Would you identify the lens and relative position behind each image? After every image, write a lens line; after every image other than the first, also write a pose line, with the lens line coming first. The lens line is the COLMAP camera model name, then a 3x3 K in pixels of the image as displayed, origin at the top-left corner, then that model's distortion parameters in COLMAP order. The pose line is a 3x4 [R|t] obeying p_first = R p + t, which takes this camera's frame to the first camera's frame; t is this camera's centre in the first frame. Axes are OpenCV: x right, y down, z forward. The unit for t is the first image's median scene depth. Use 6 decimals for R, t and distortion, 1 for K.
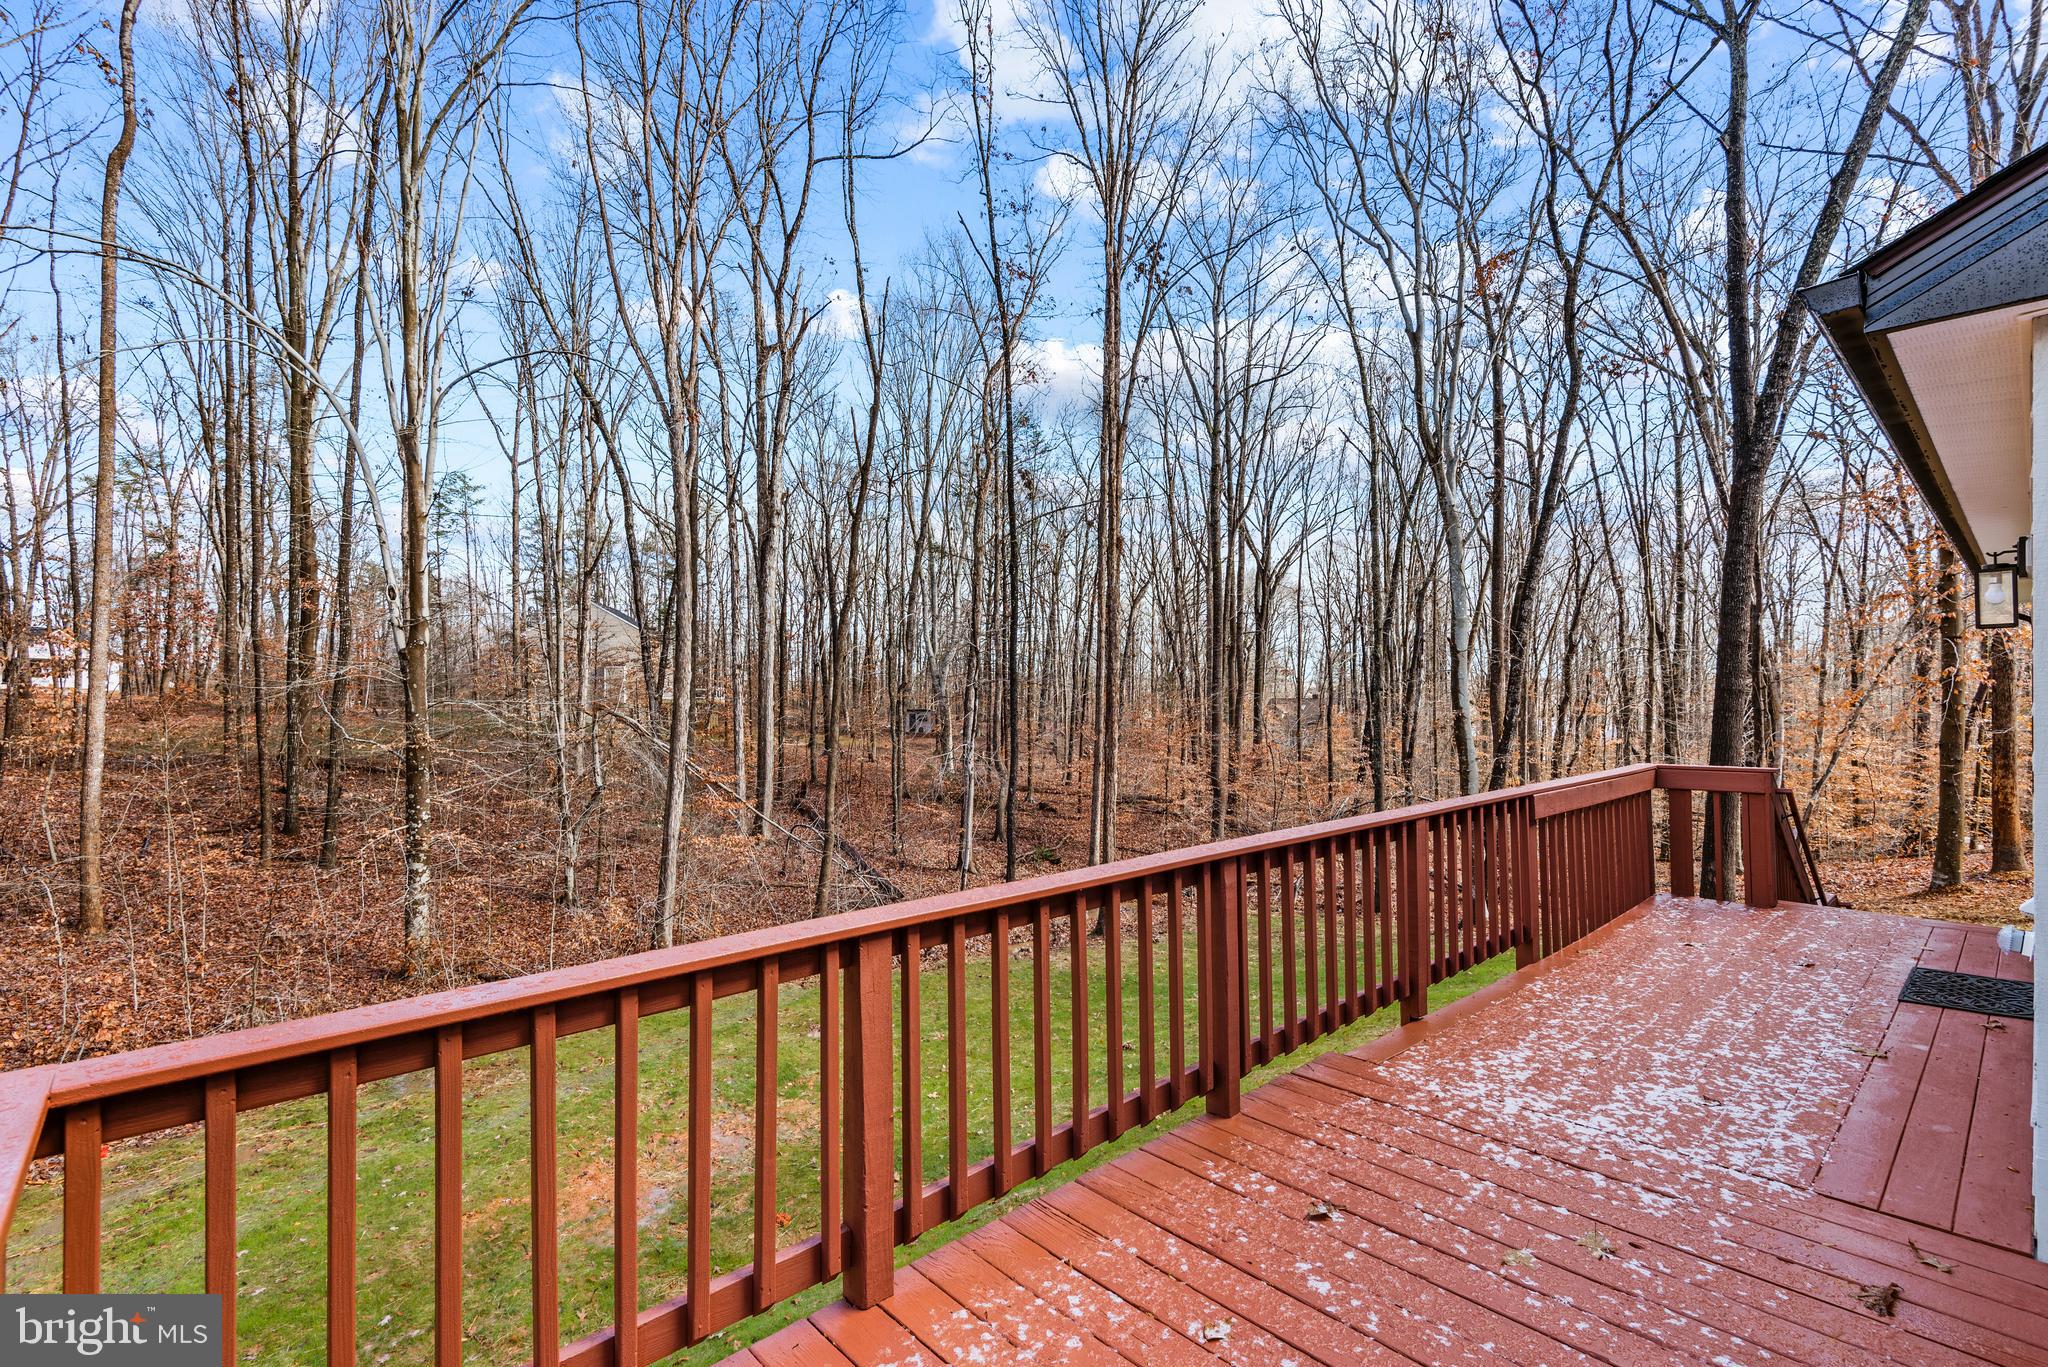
lens RADIAL K [[925.3, 0, 1018.2], [0, 925.3, 692.1], [0, 0, 1]] dist [0.041331, -0.031102]
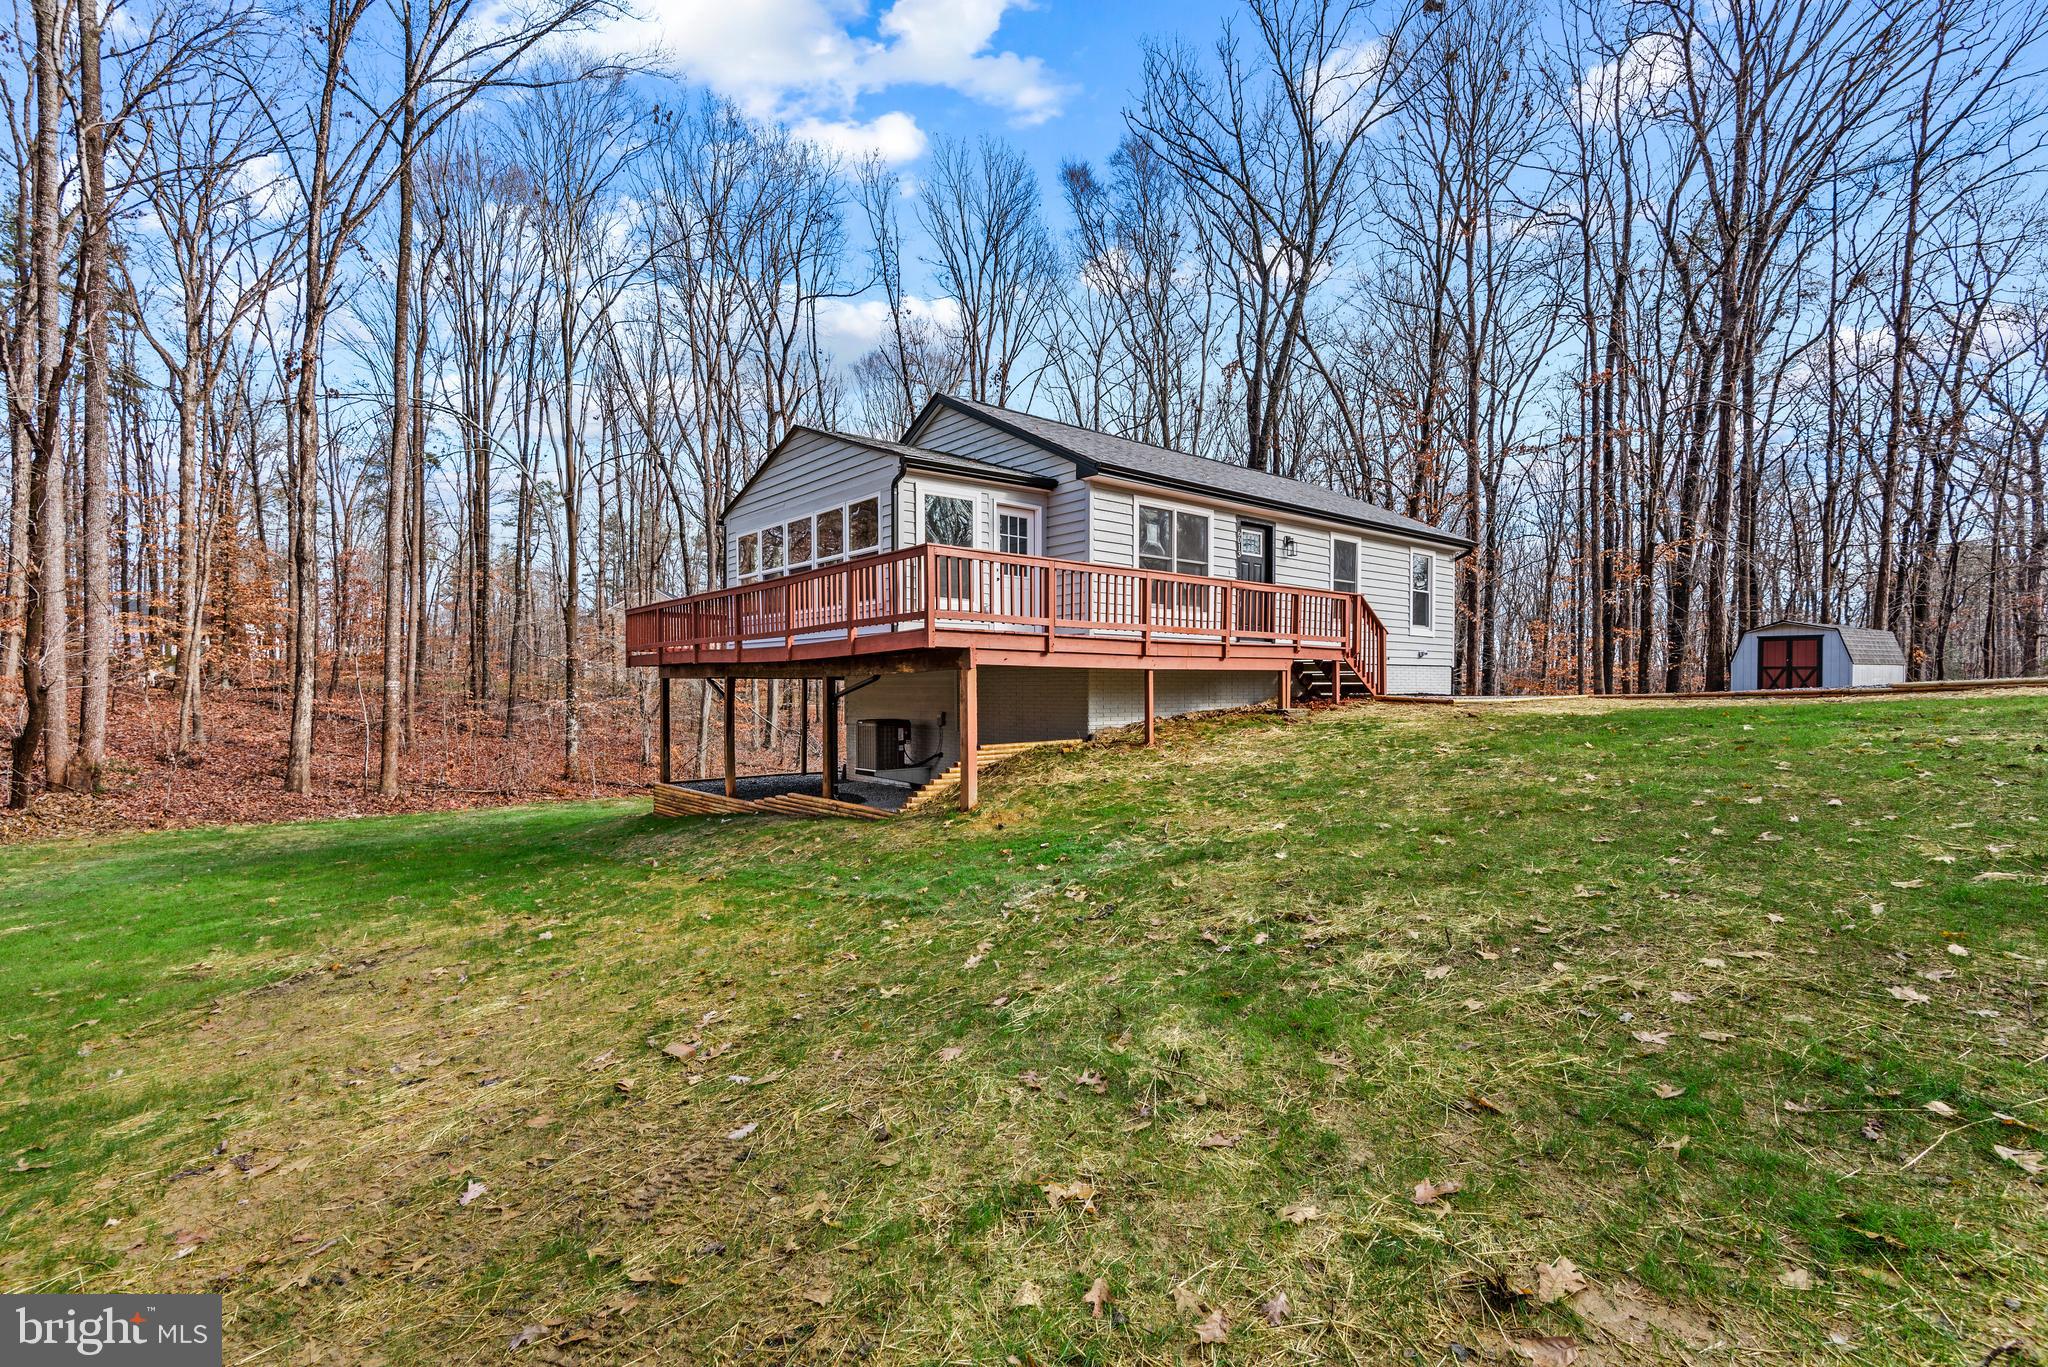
lens RADIAL K [[925.3, 0, 1018.2], [0, 925.3, 692.1], [0, 0, 1]] dist [0.041331, -0.031102]
pose [[0.998550, 0.011855, -0.052504, 0.205669], [-0.011061, 0.999820, 0.015388, 0.046811], [0.052677, -0.014785, 0.998502, -0.474653]]
